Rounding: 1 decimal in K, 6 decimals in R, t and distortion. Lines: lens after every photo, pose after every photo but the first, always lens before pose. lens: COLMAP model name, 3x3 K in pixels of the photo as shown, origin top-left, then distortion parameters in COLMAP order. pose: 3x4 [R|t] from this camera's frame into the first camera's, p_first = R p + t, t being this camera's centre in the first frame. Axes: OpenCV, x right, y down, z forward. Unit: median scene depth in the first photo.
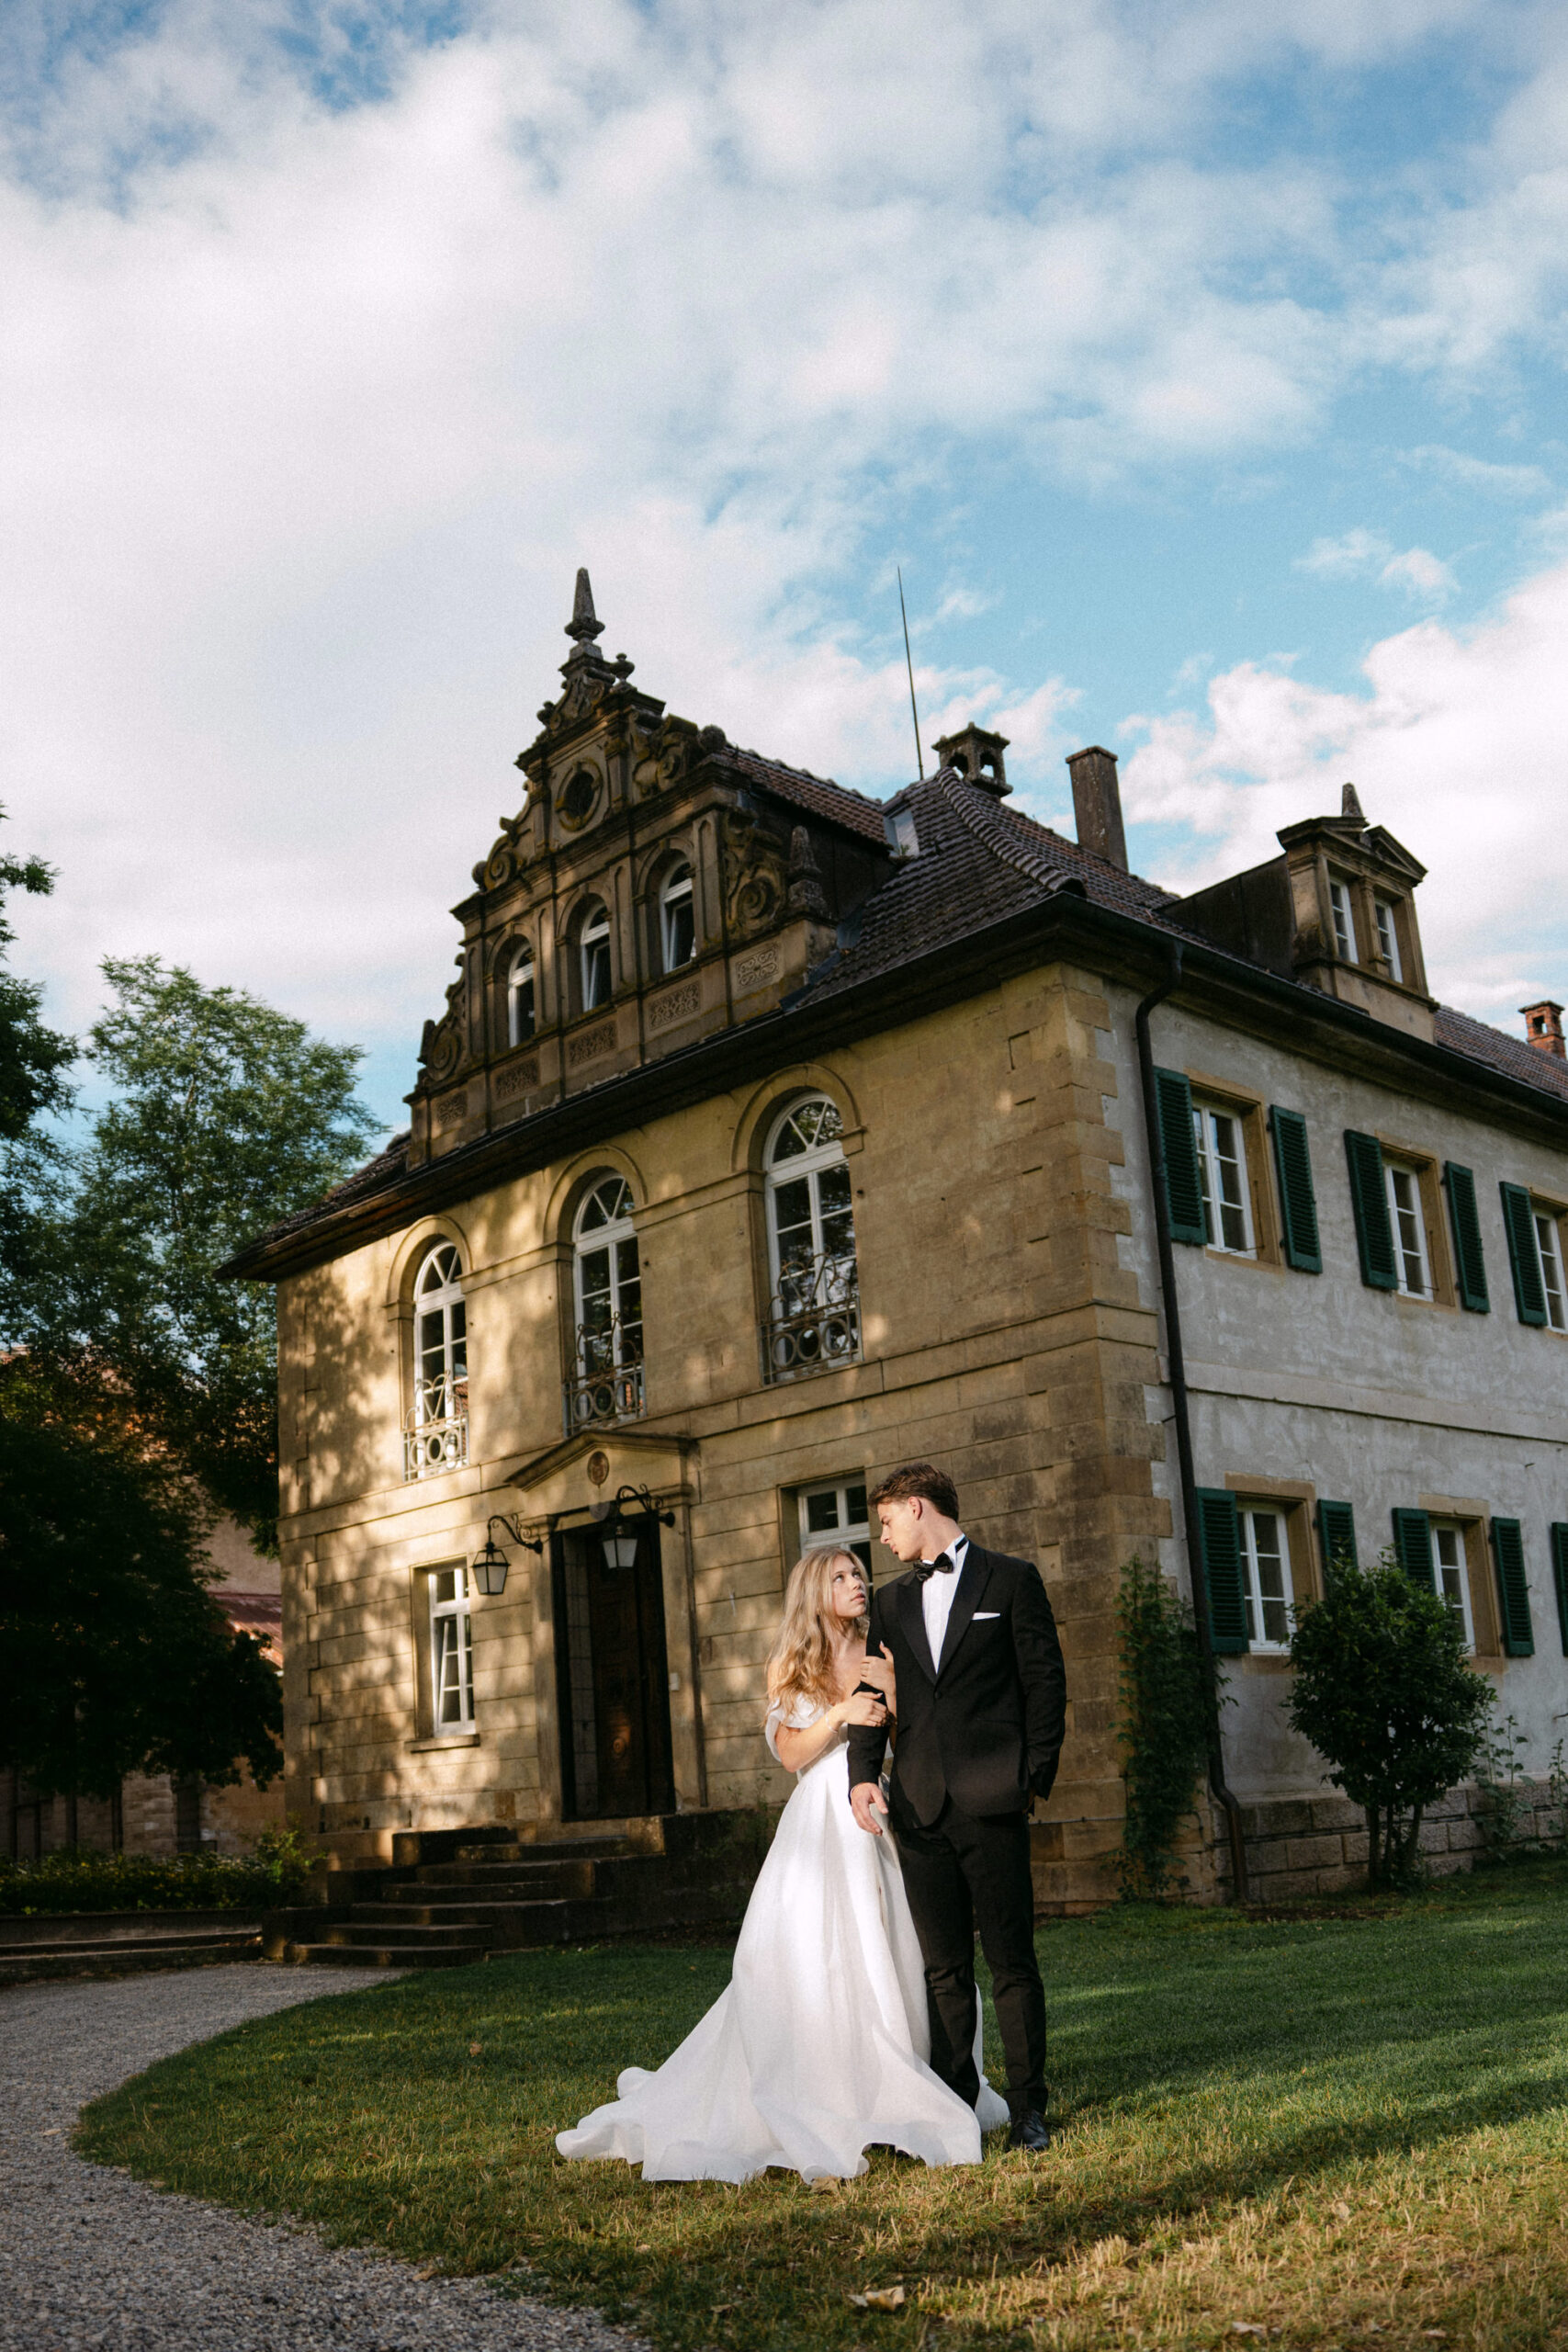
lens RADIAL K [[2202.5, 0, 776.6], [0, 2202.5, 1268.2], [0, 0, 1]] dist [-0.145074, 0.000000]
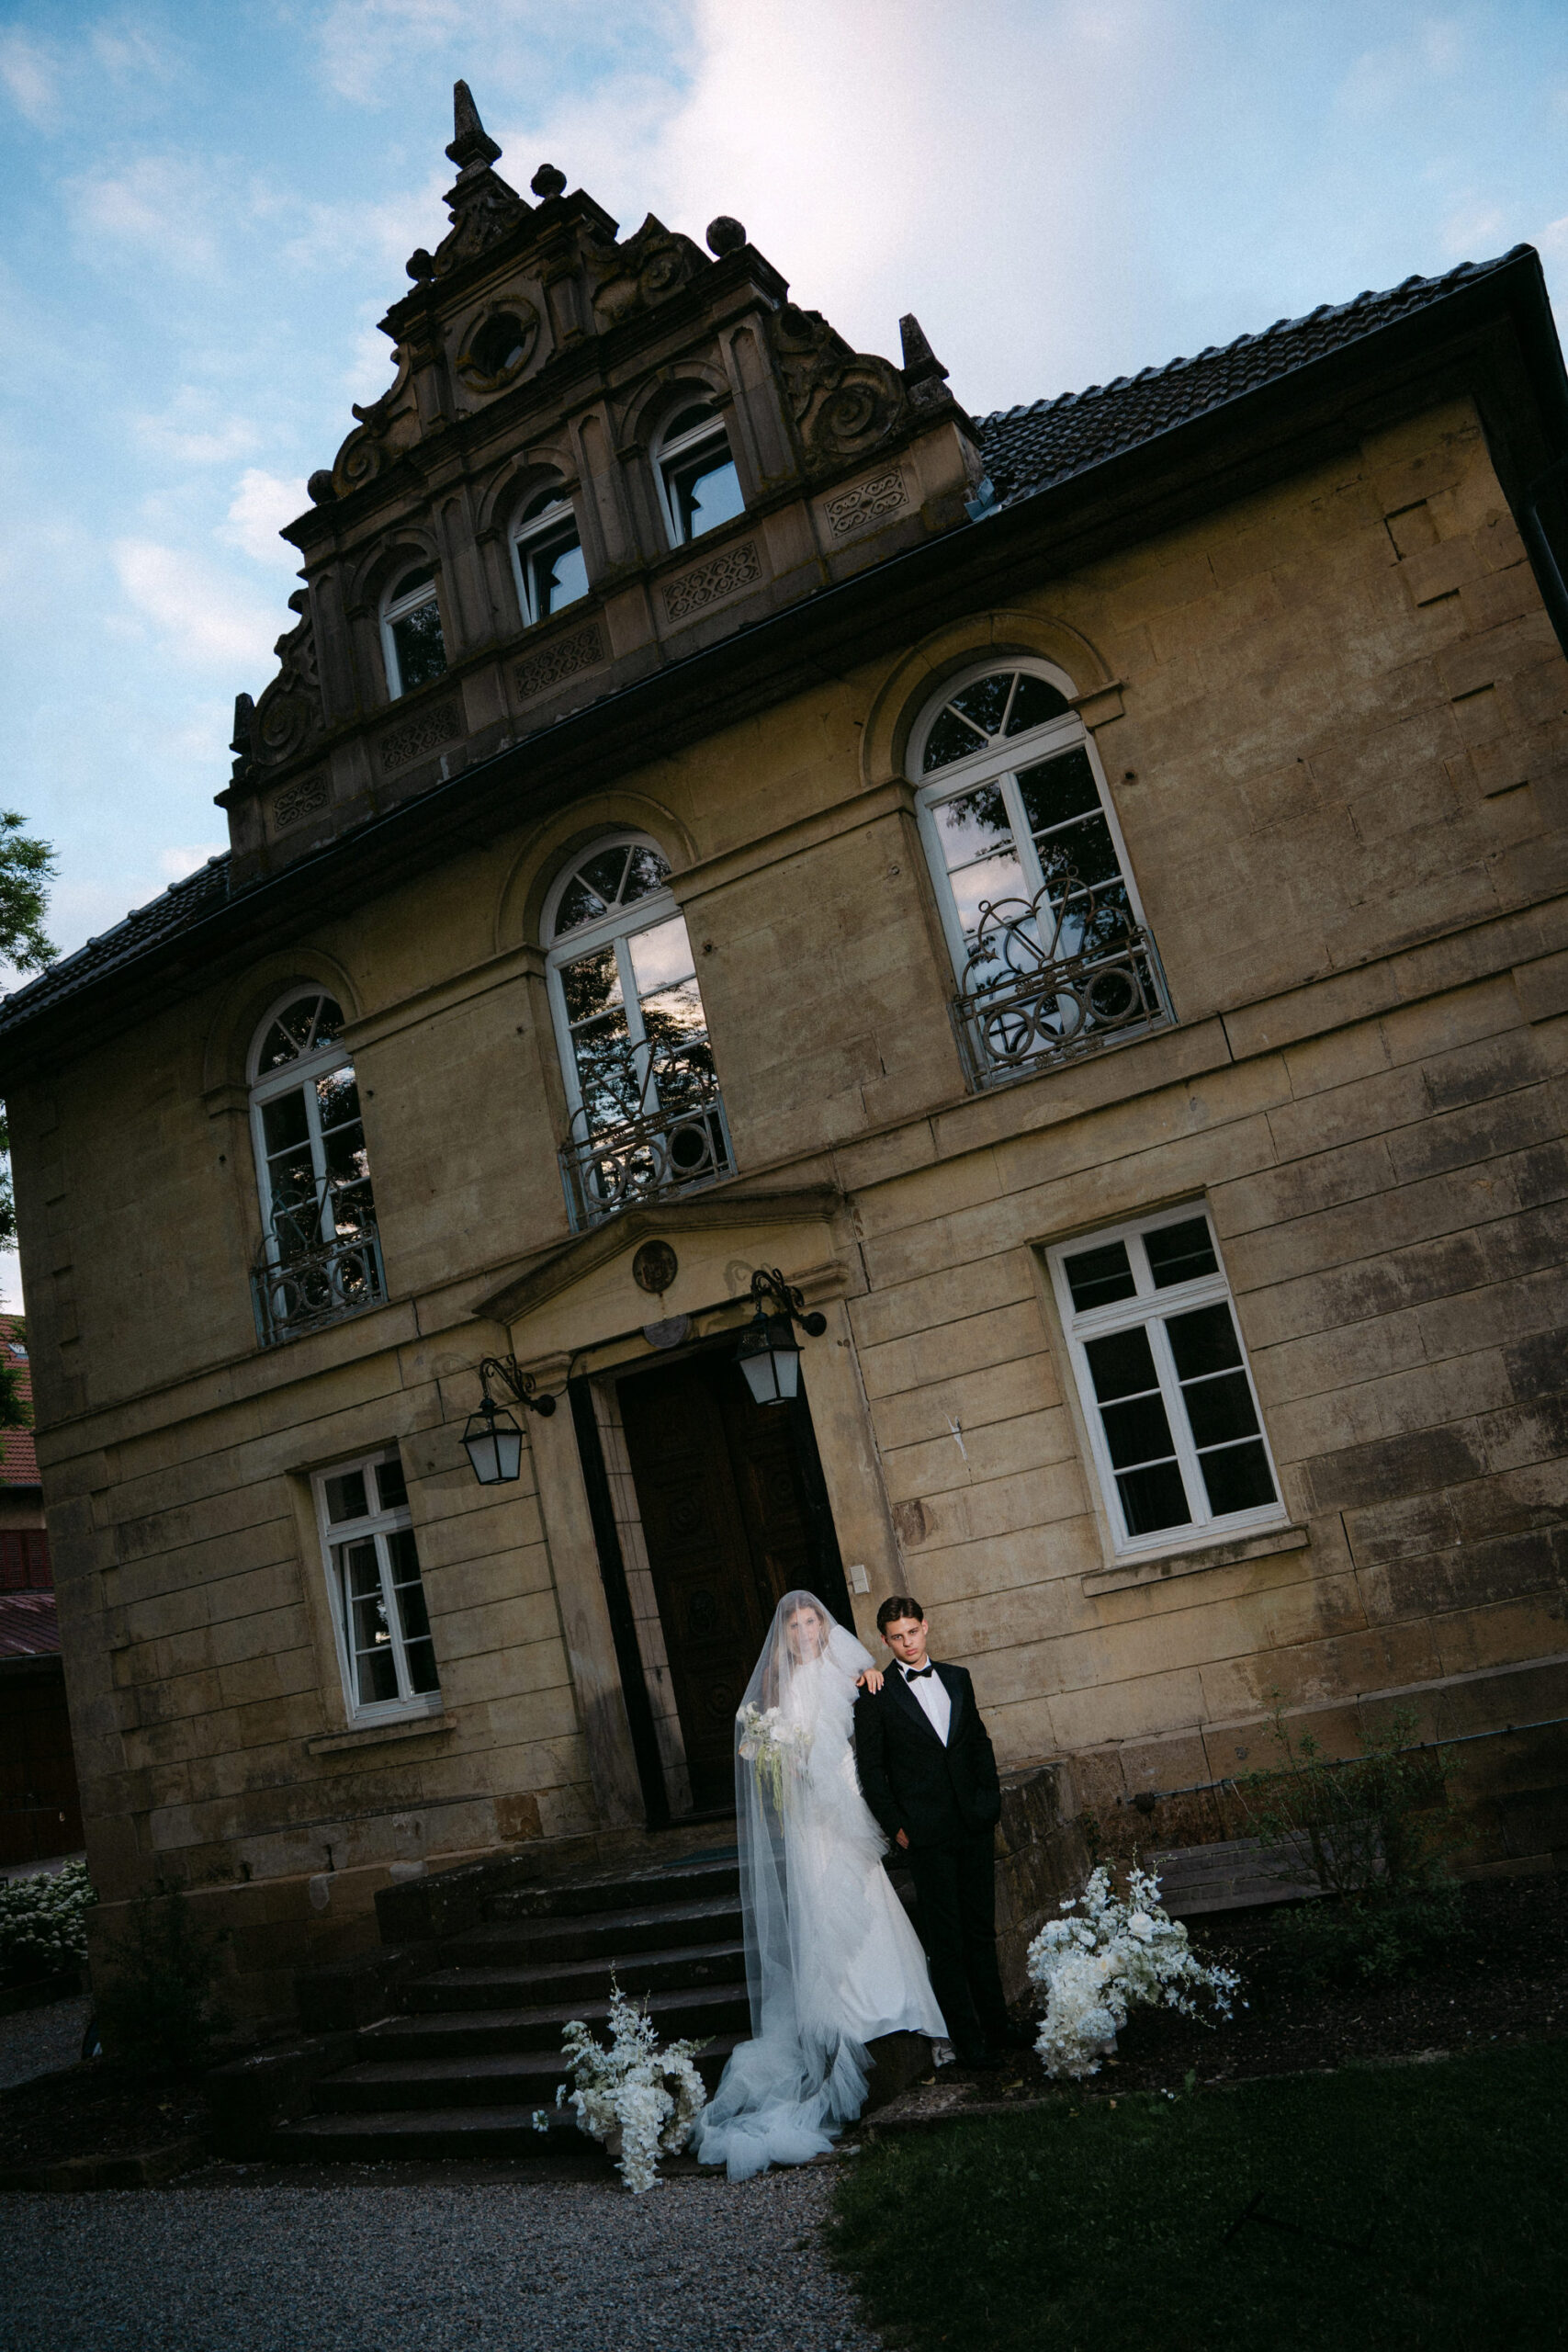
lens RADIAL K [[1860.4, 0, 784.9], [0, 1860.4, 1172.6], [0, 0, 1]] dist [-0.167386, 0.064201]
pose [[0.950964, -0.050449, 0.305159, -0.210982], [0.067655, 0.996645, -0.046065, 0.092007], [-0.301811, 0.064452, 0.951187, 0.477696]]
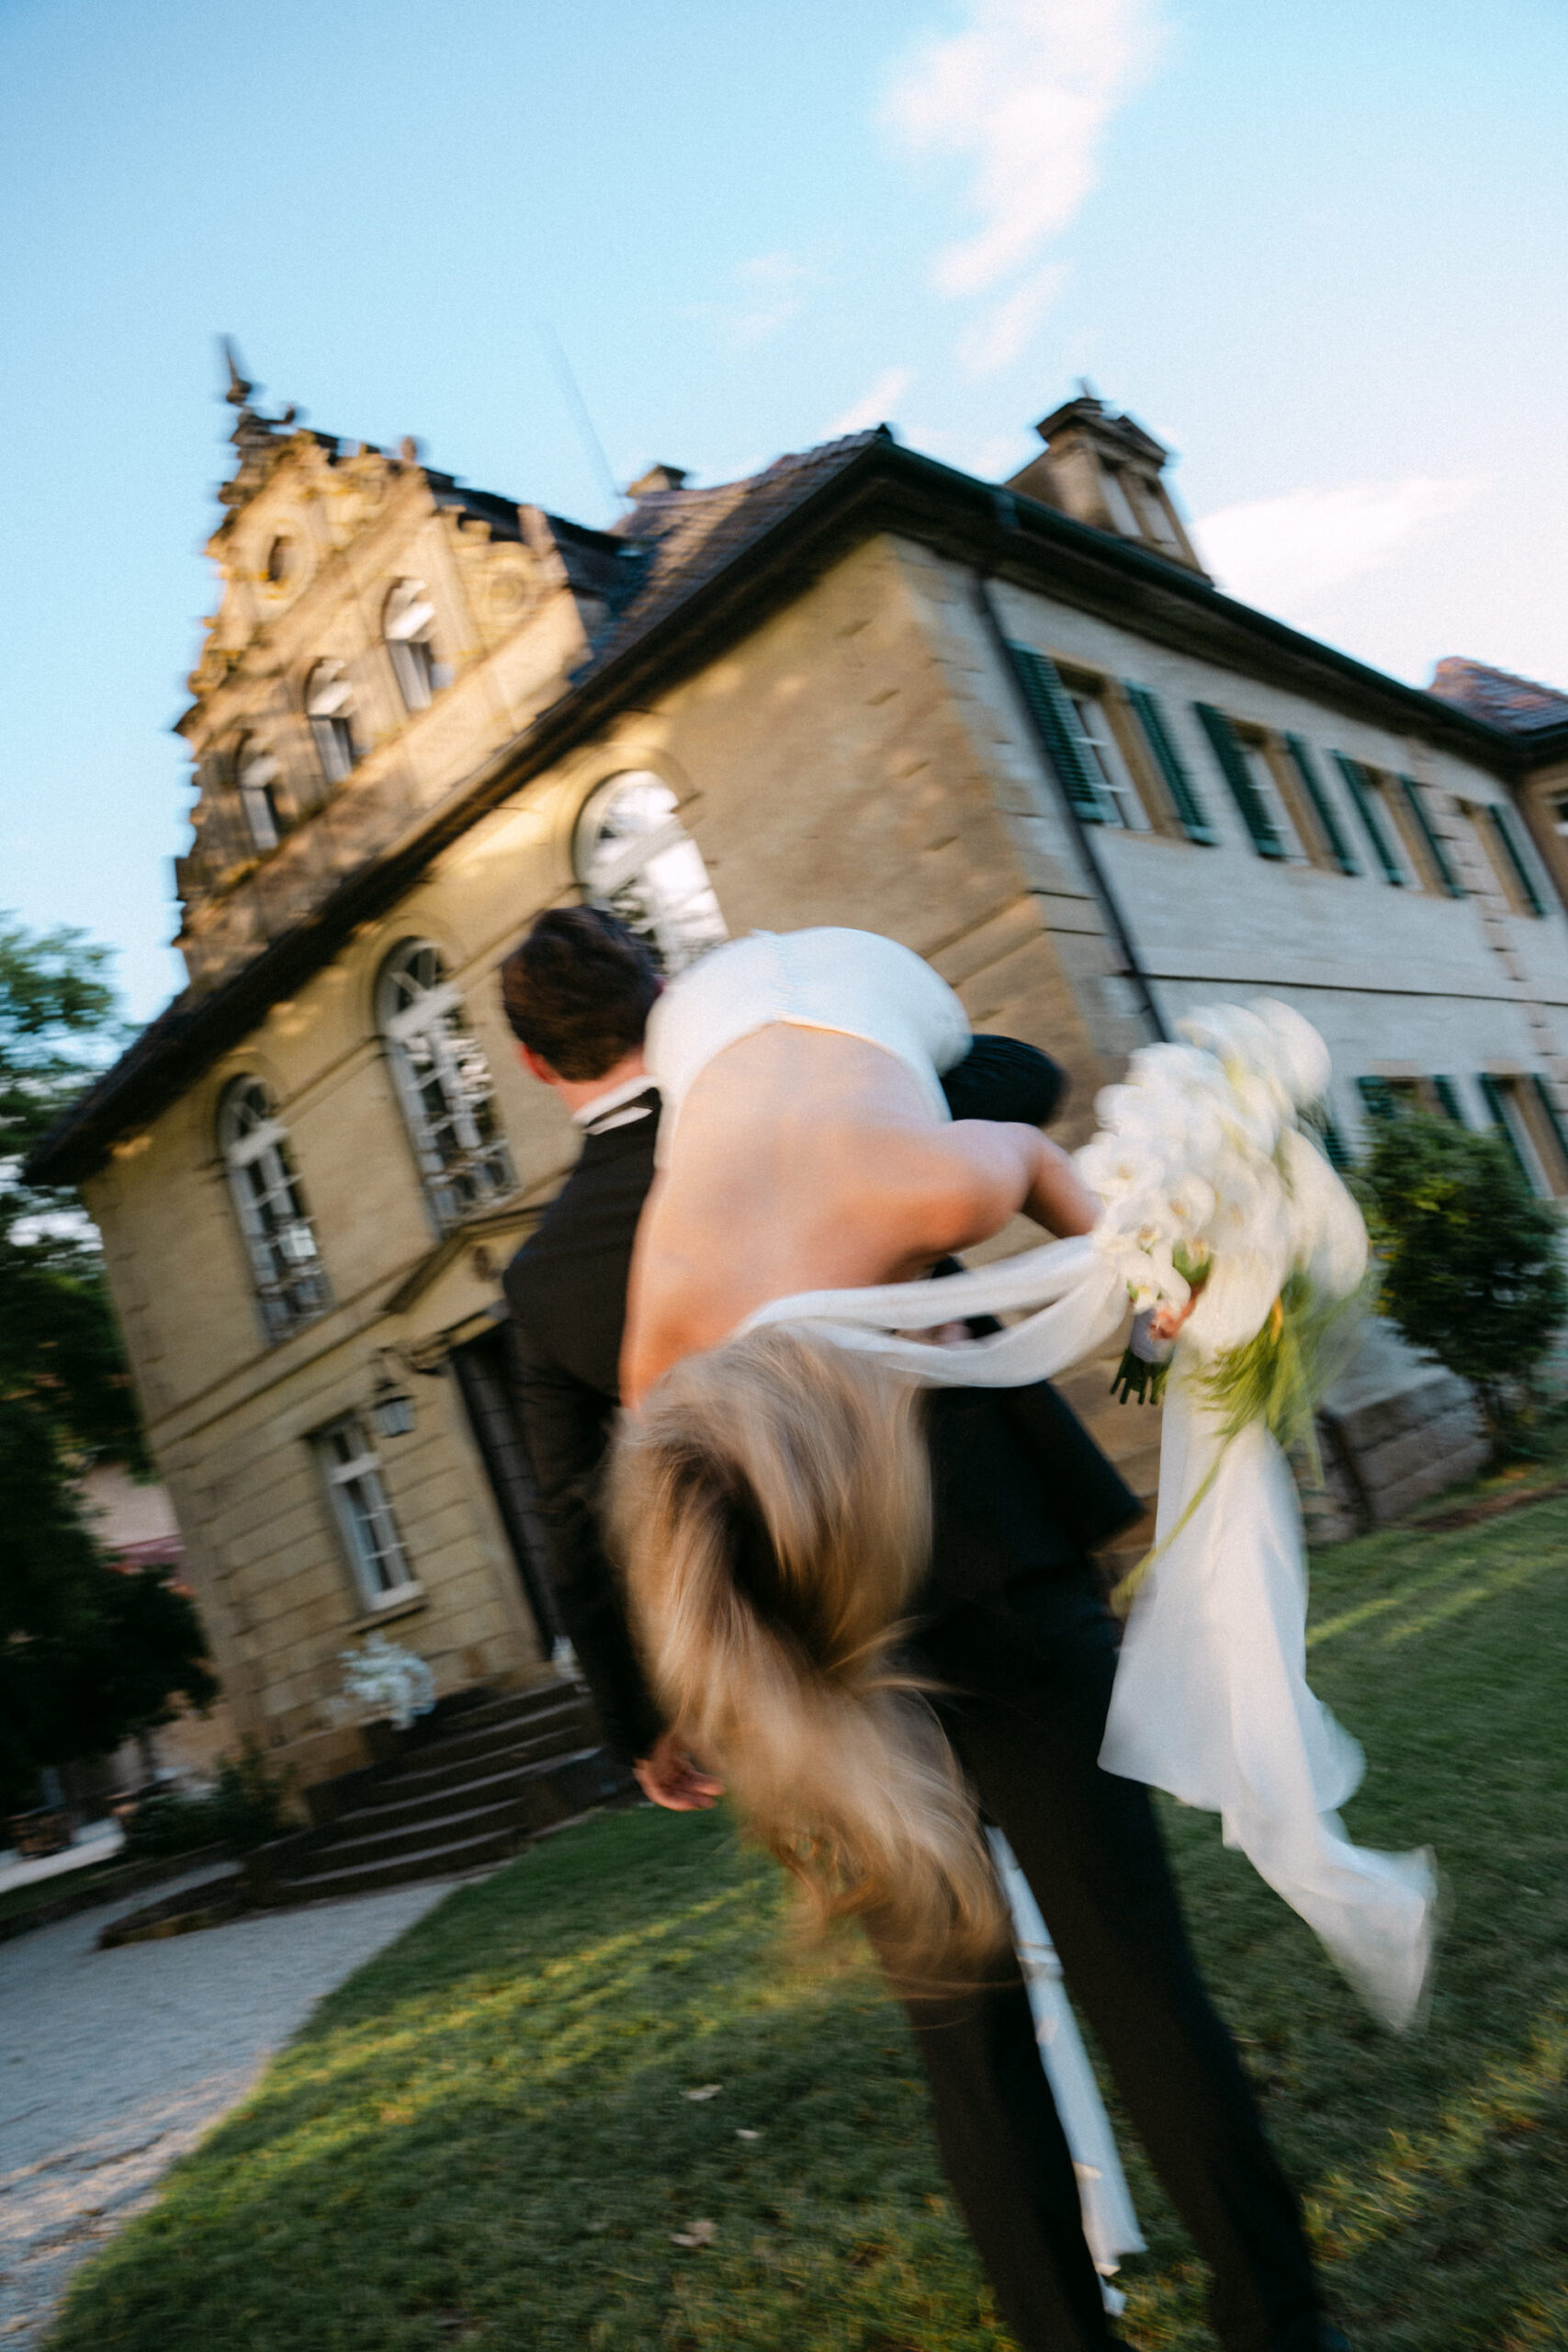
lens RADIAL K [[1860.4, 0, 798.2], [0, 1860.4, 1171.5], [0, 0, 1]] dist [-0.167386, 0.064201]
pose [[0.958981, -0.245580, 0.141583, -0.056244], [0.242971, 0.969376, 0.035705, 0.060176], [-0.146016, 0.000160, 0.989282, 0.251413]]
